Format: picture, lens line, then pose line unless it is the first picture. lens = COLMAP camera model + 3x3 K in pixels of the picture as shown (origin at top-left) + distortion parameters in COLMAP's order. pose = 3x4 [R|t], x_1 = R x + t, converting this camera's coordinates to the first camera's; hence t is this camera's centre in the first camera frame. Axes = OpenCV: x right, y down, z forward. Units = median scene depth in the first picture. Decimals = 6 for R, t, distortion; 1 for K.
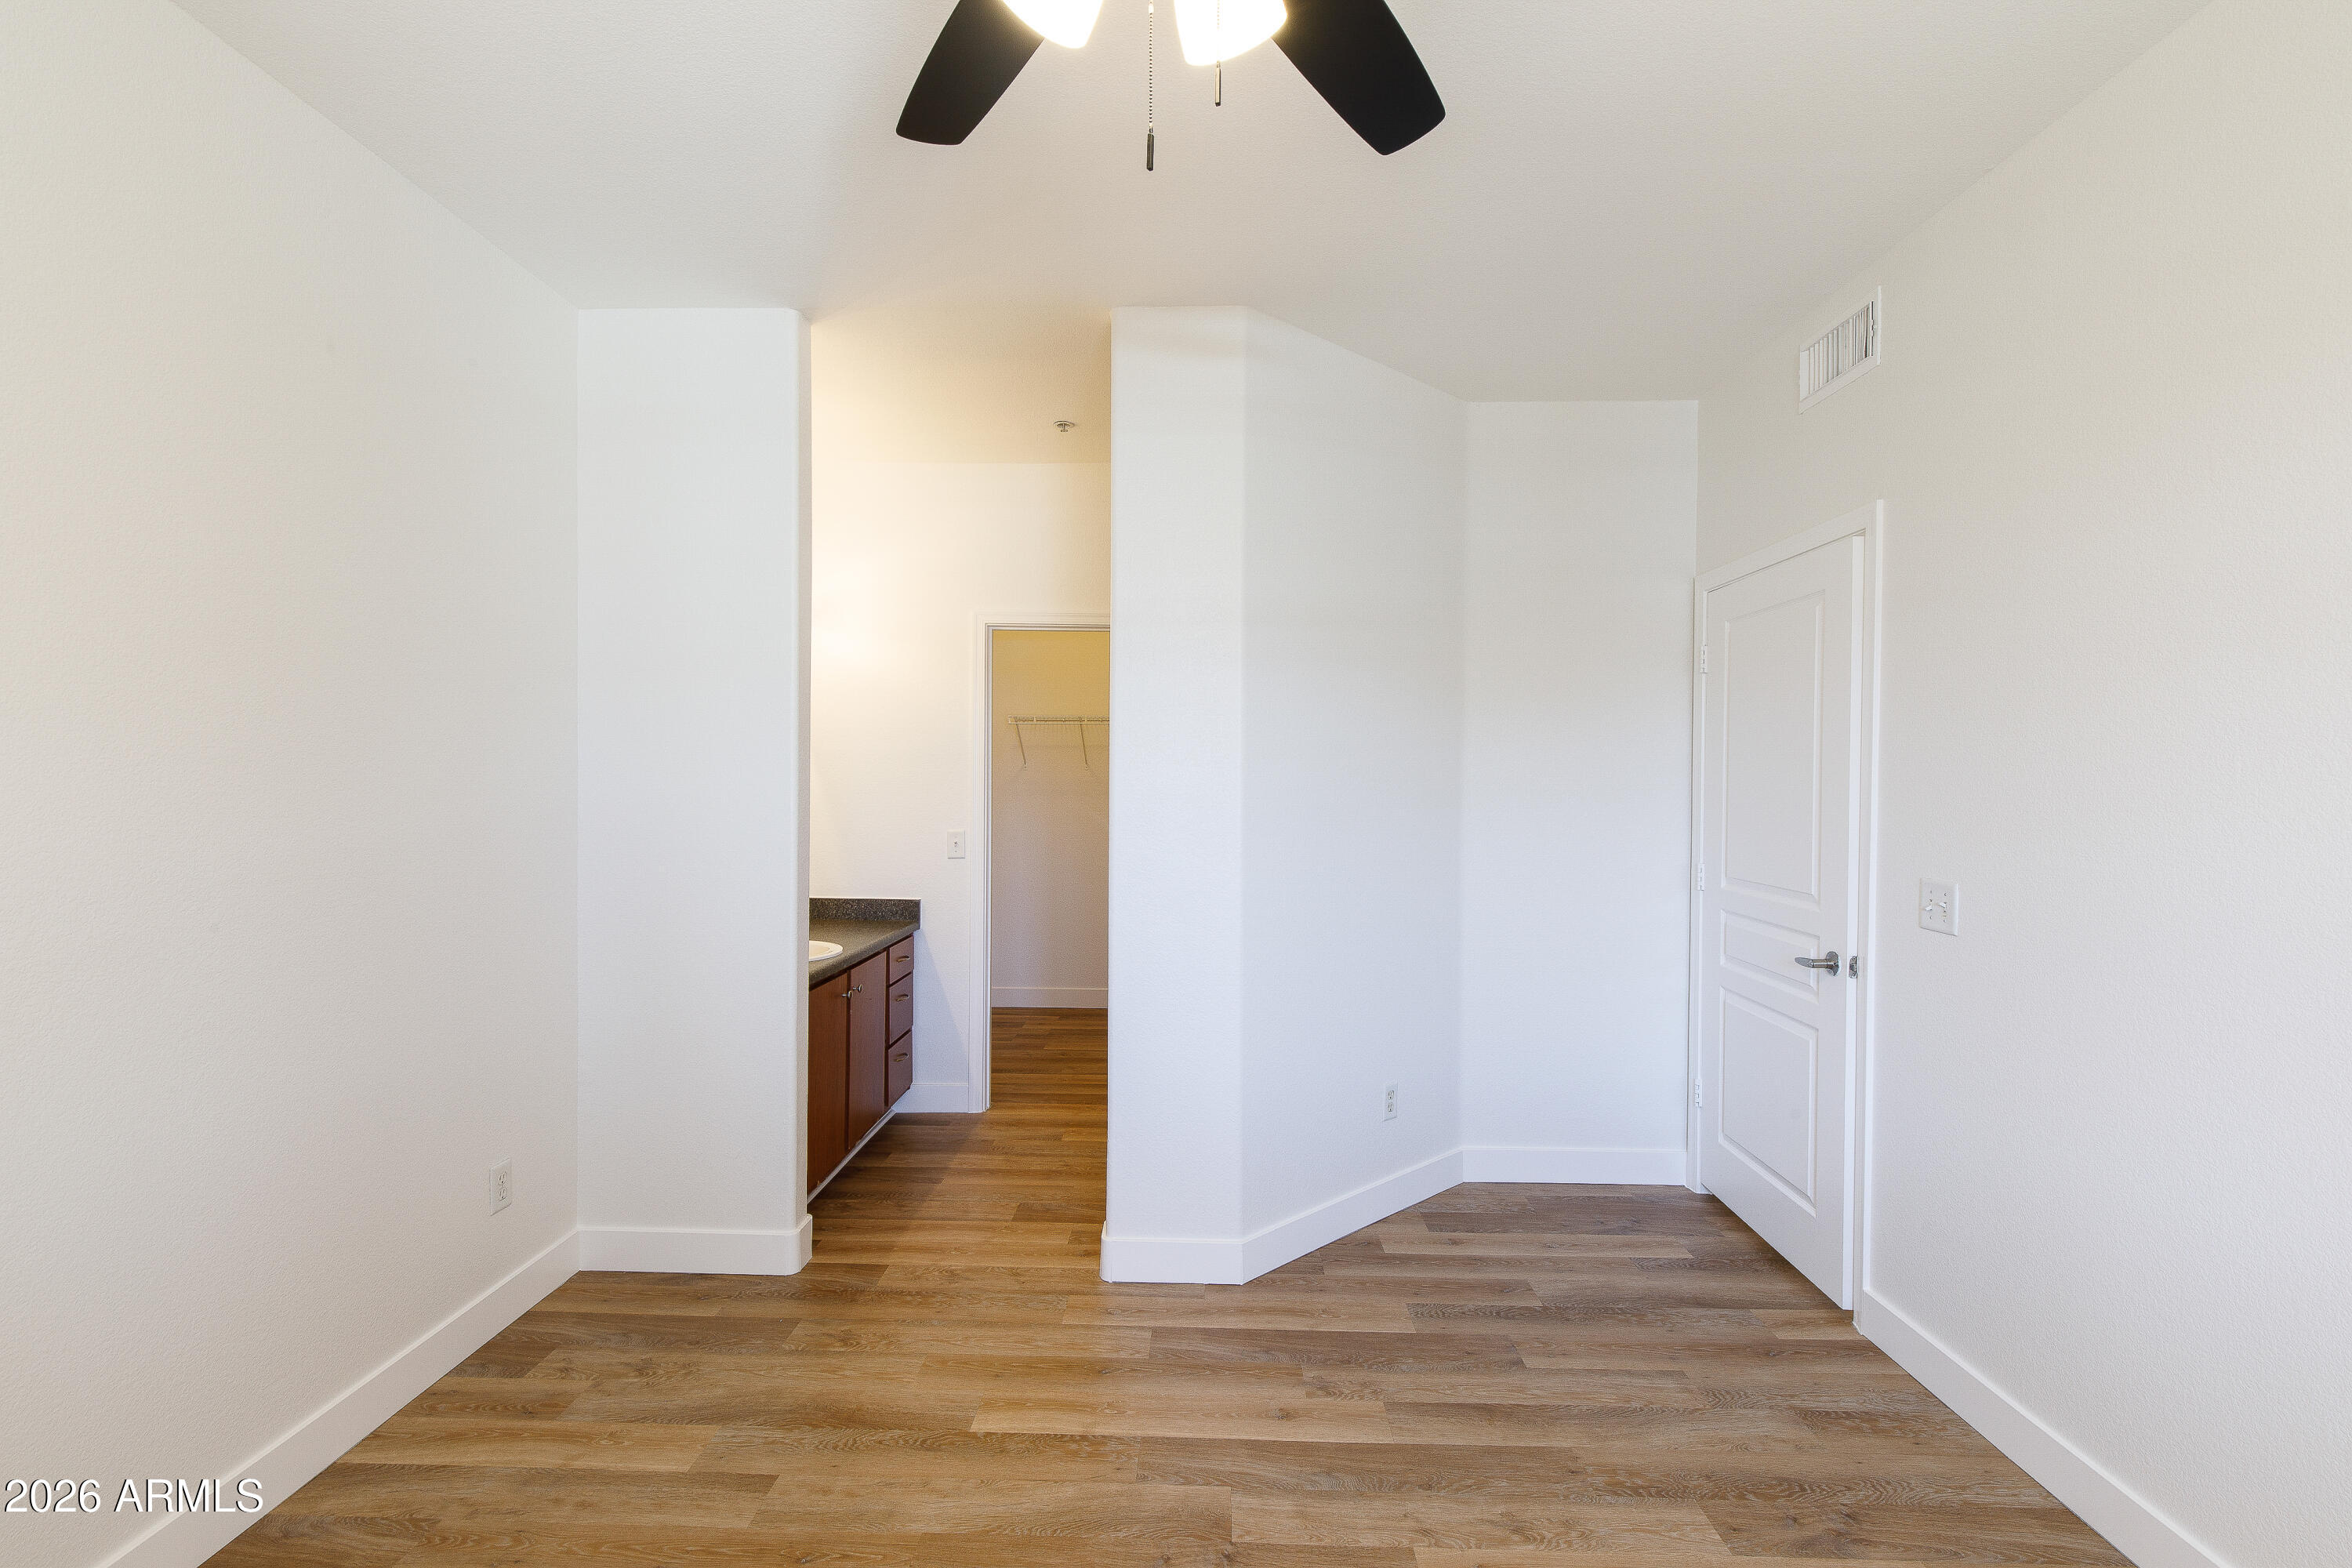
lens RADIAL K [[1060.5, 0, 1185.4], [0, 1060.5, 779.3], [0, 0, 1]] dist [-0.023946, 0.000836]
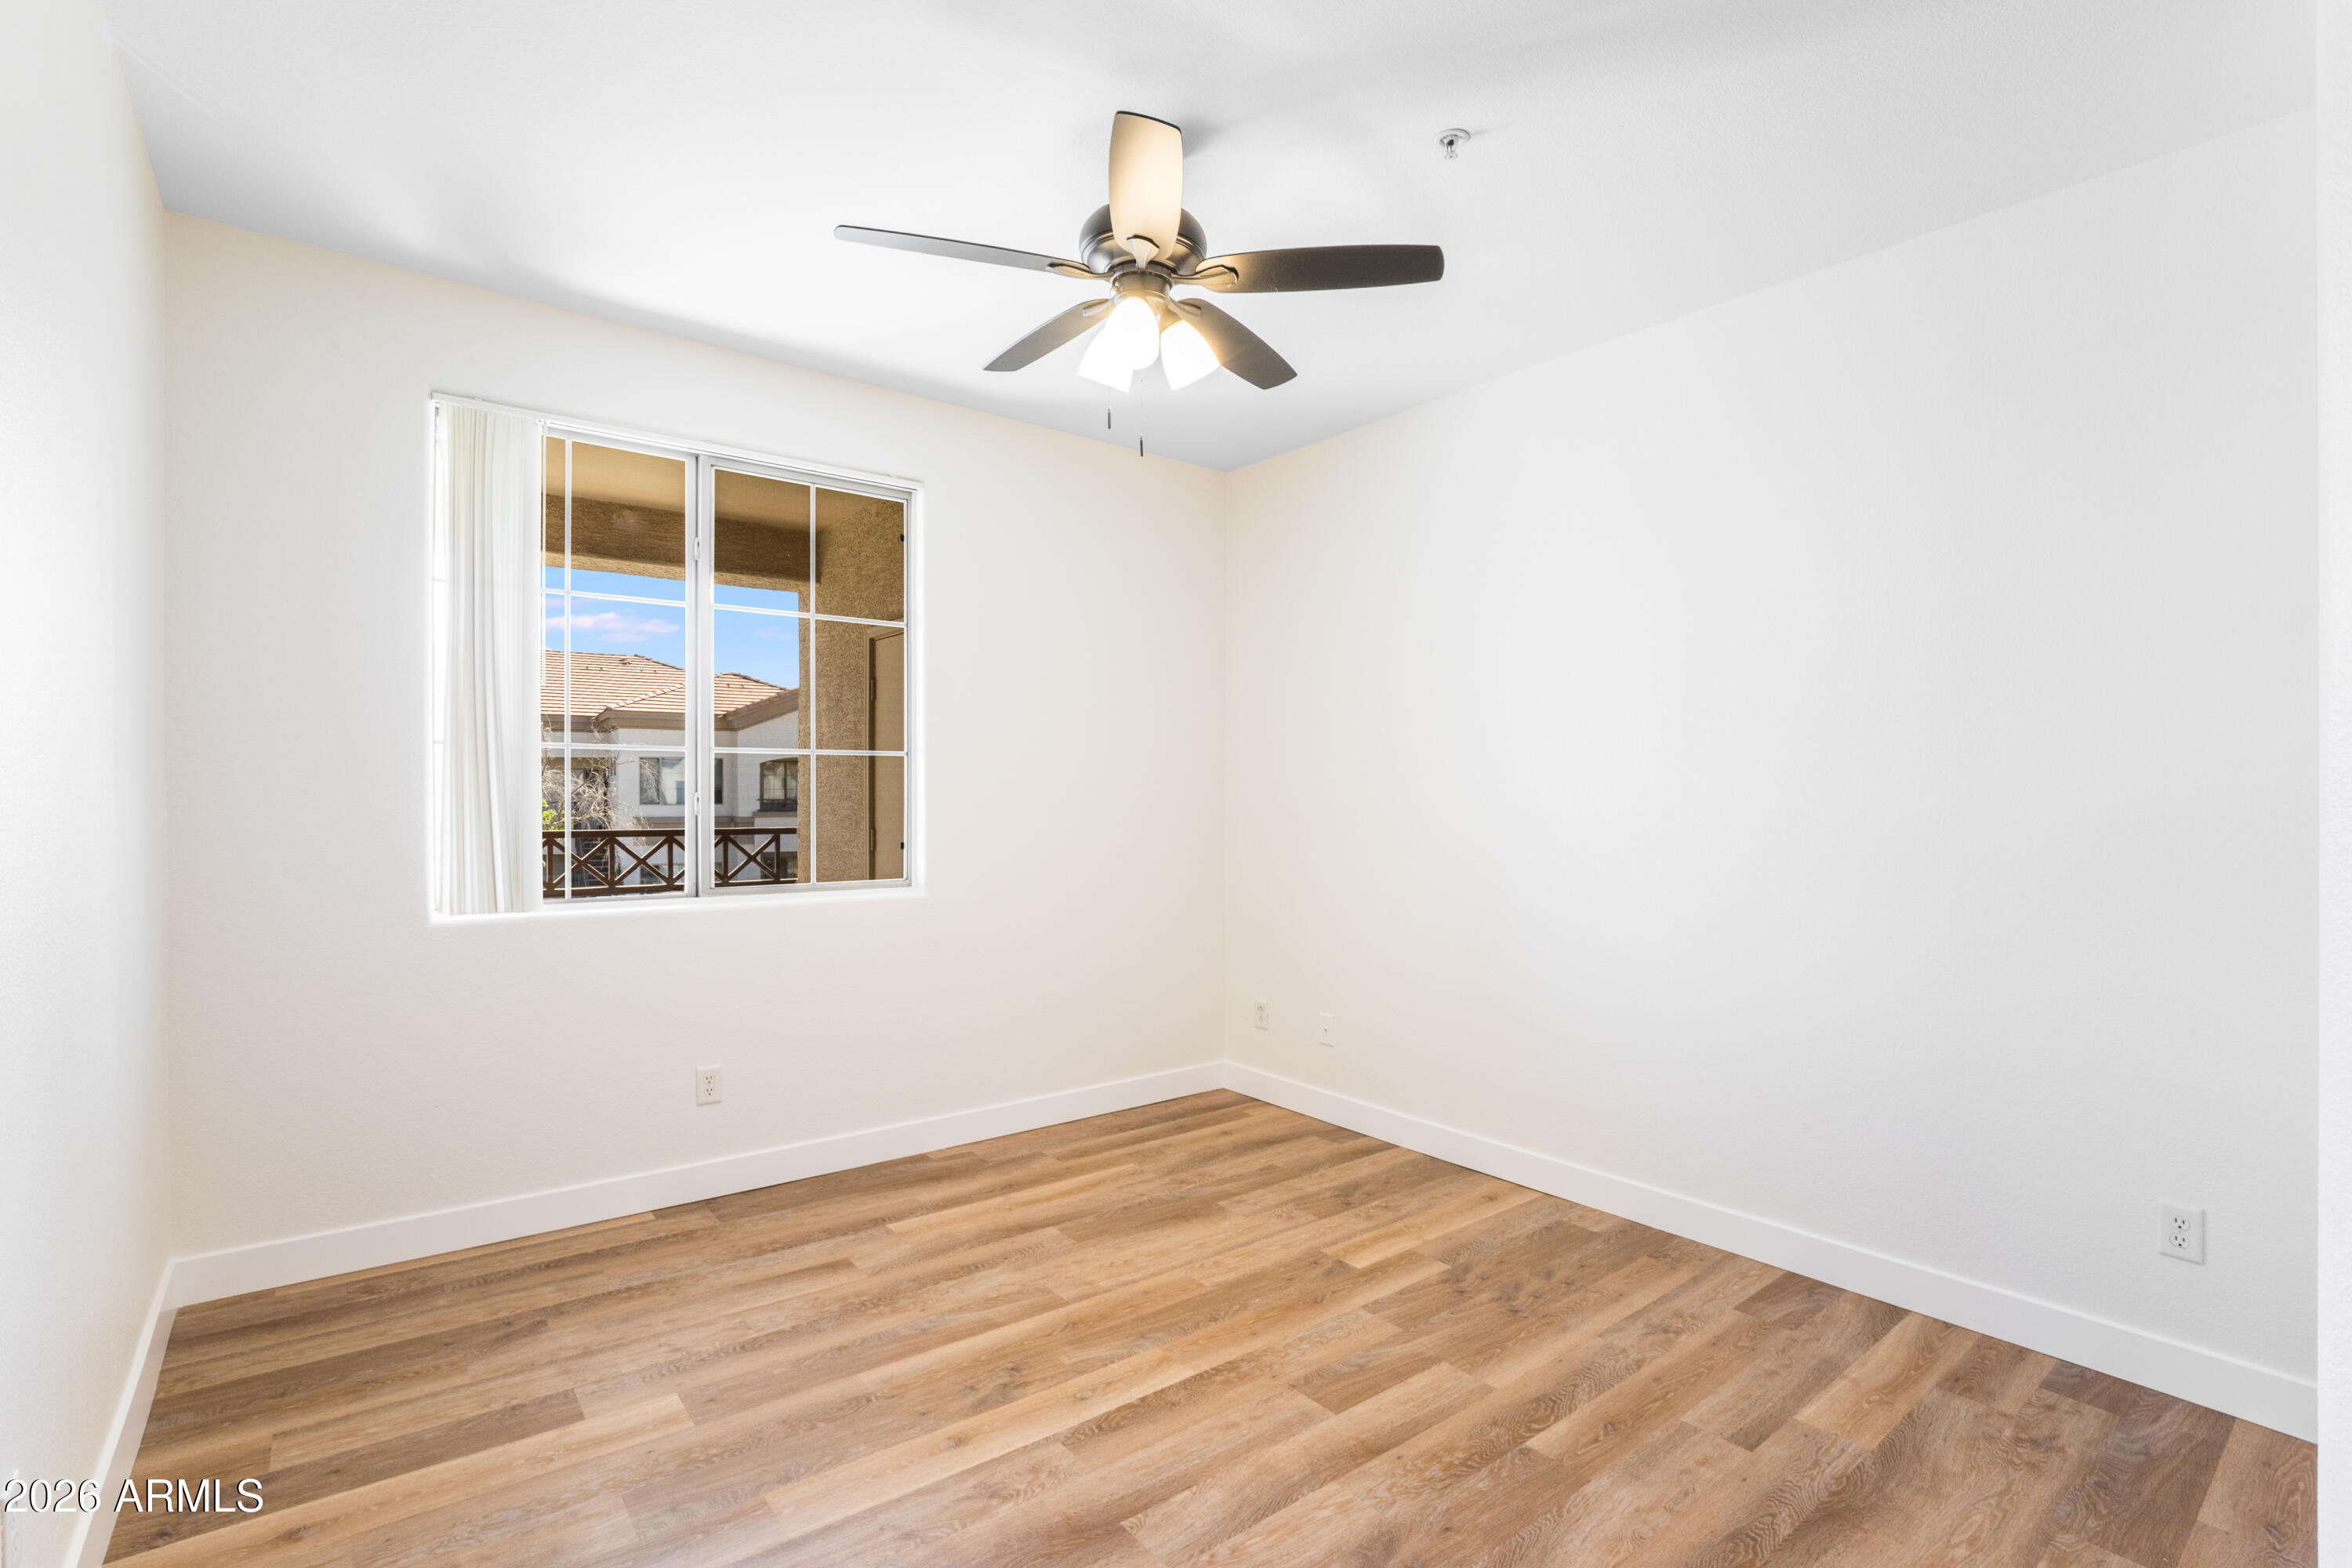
lens RADIAL K [[1060.5, 0, 1178.9], [0, 1060.5, 783.1], [0, 0, 1]] dist [-0.023946, 0.000836]
pose [[-0.771946, -0.007315, -0.635646, 0.632192], [-0.008040, 0.999966, -0.001744, 0.023693], [0.635637, 0.003764, -0.771979, 1.314251]]
